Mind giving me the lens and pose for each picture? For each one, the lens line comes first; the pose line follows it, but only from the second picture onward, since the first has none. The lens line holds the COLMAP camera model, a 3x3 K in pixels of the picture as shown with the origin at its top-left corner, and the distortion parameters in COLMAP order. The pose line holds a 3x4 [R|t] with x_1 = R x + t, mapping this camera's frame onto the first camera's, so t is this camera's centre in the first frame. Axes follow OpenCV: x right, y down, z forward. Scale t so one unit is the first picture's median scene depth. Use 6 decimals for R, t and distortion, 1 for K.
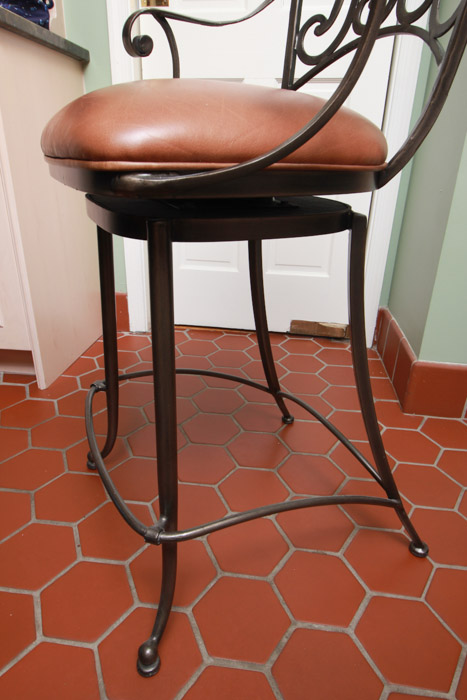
lens RADIAL K [[473.0, 0, 229.3], [0, 473.0, 351.5], [0, 0, 1]] dist [-0.000188, -0.008019]
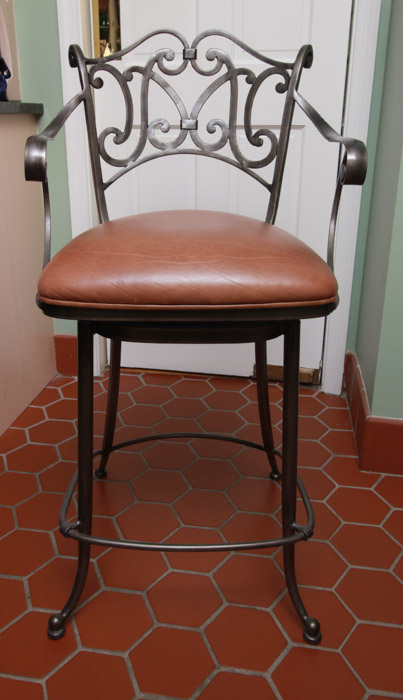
lens RADIAL K [[648.1, 0, 184.7], [0, 648.1, 309.0], [0, 0, 1]] dist [0.002665, 0.000394]
pose [[0.998365, -0.008679, -0.056497, 0.130675], [0.003689, 0.996128, -0.087835, -0.119419], [0.057041, 0.087483, 0.994532, -0.525971]]
